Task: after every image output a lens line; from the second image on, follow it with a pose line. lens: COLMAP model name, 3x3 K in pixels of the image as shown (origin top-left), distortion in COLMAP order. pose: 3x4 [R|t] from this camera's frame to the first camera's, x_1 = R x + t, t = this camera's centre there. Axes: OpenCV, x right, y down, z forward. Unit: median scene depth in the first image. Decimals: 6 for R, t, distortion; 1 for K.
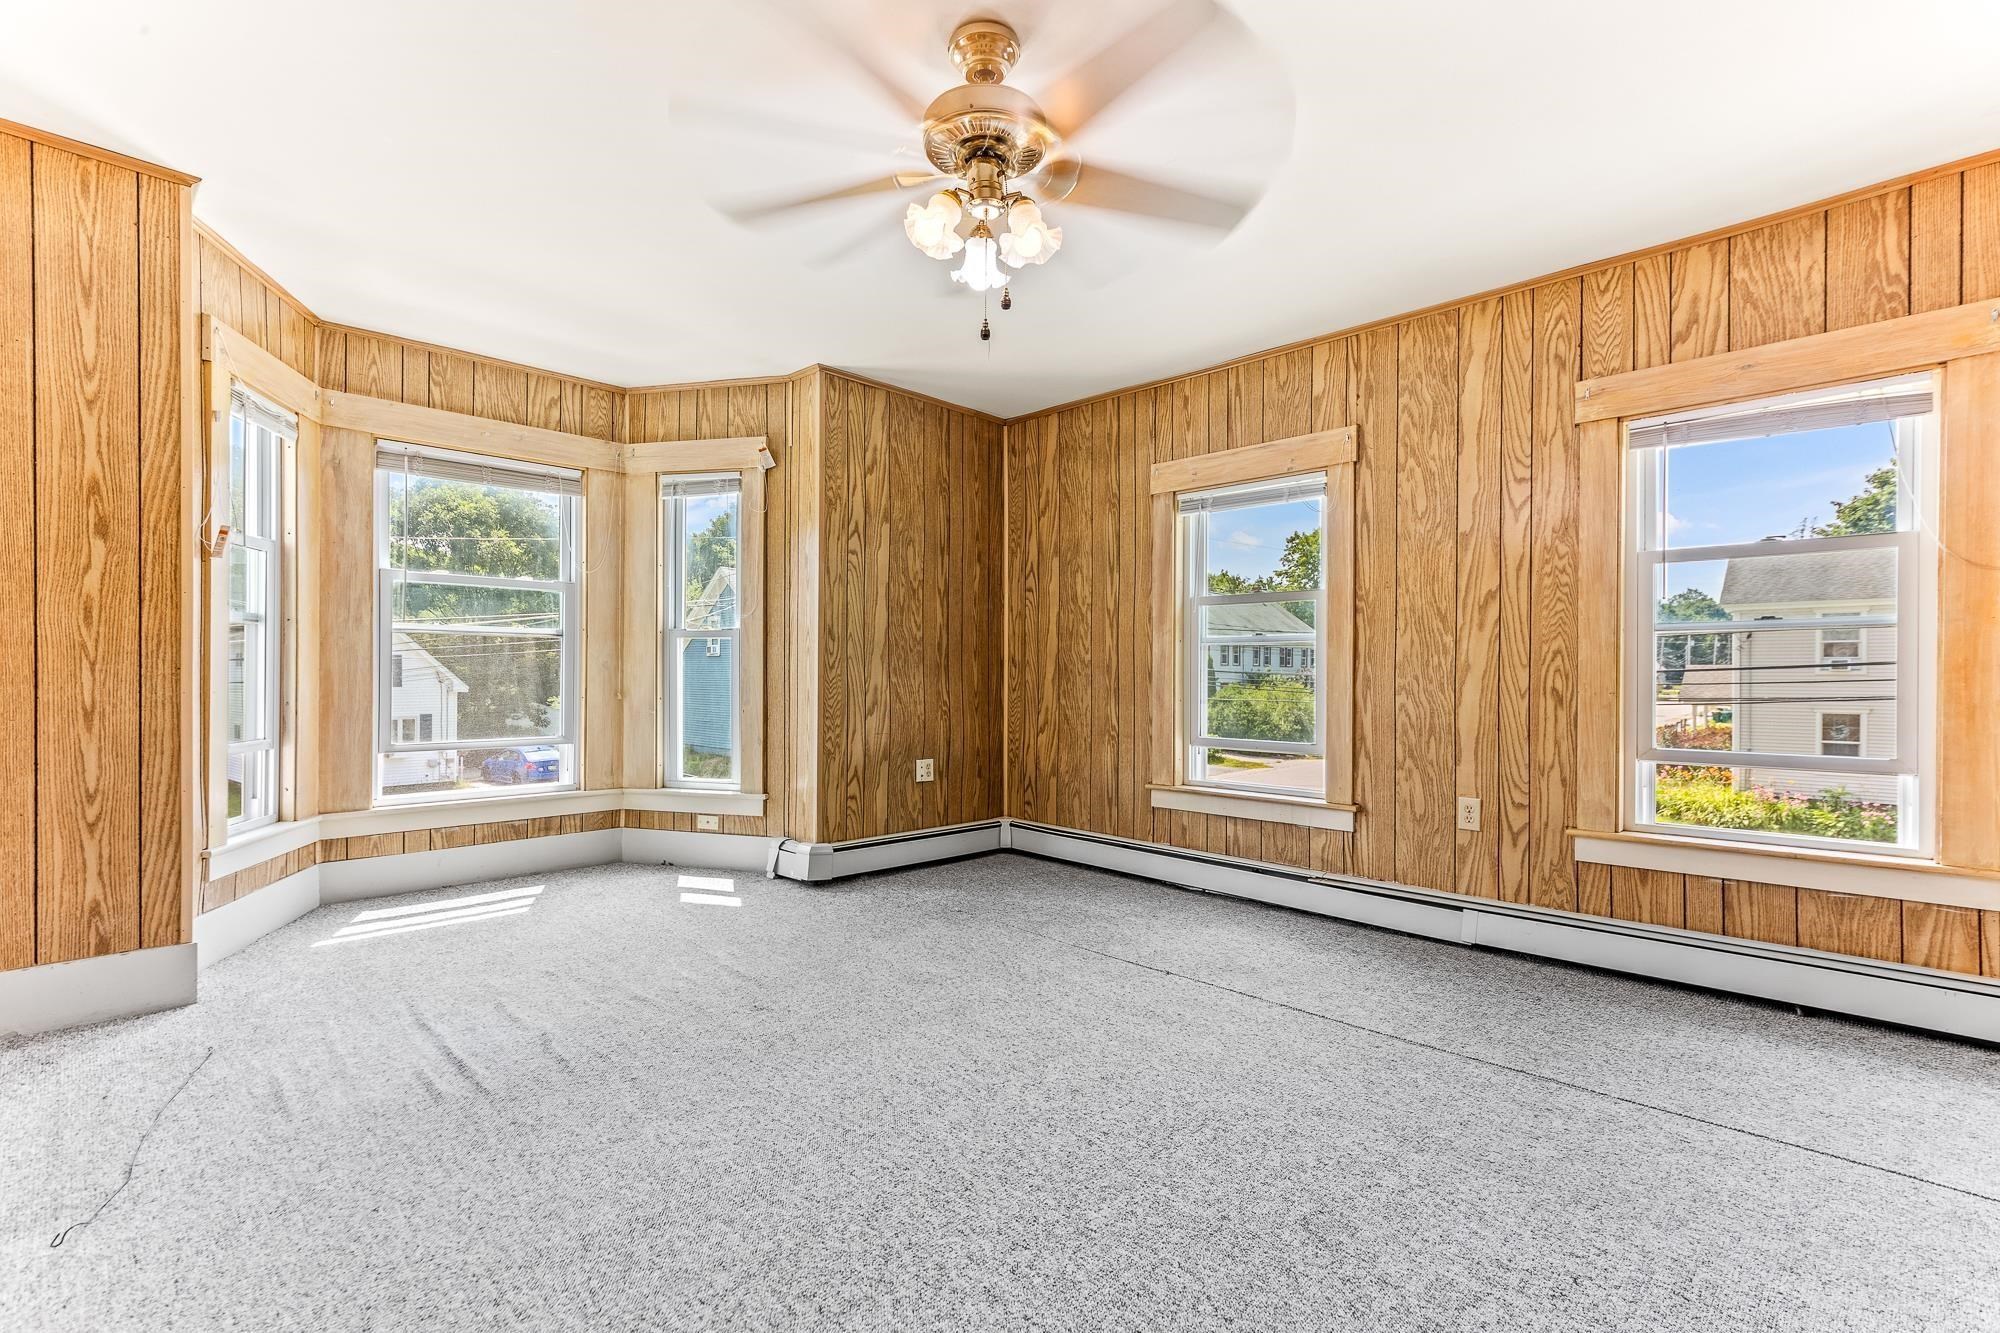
lens RADIAL K [[909.0, 0, 1003.8], [0, 909.0, 673.6], [0, 0, 1]] dist [0.004717, 0.000545]
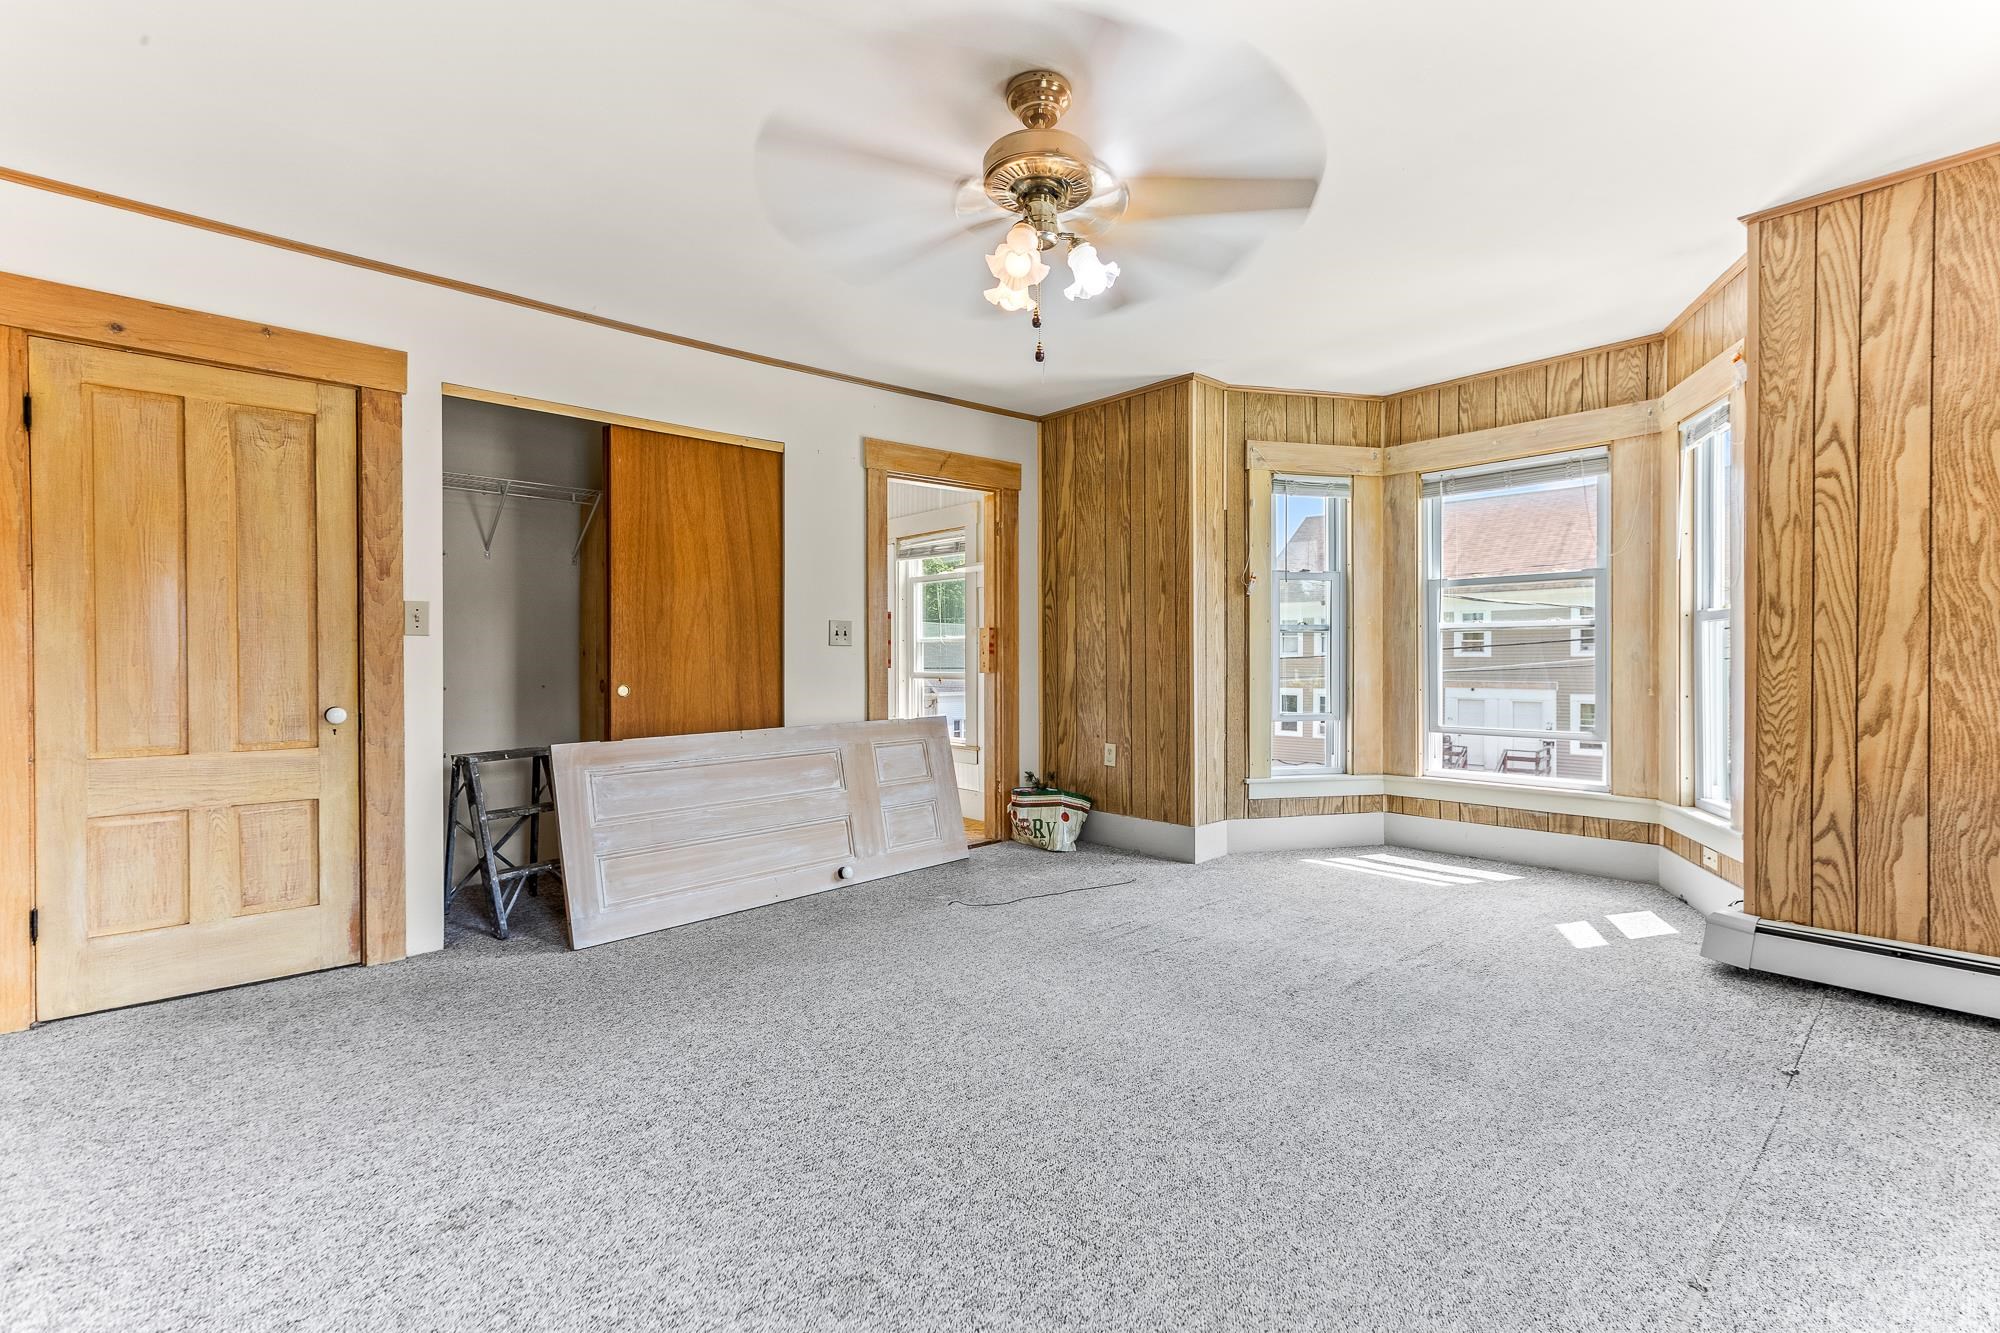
lens RADIAL K [[891.0, 0, 1031.5], [0, 891.0, 661.9], [0, 0, 1]] dist [0.005108, -0.000190]
pose [[-0.032035, -0.005433, -0.999472, 0.483355], [0.003144, 0.999980, -0.005536, -0.001174], [0.999482, -0.003320, -0.032017, 0.476837]]
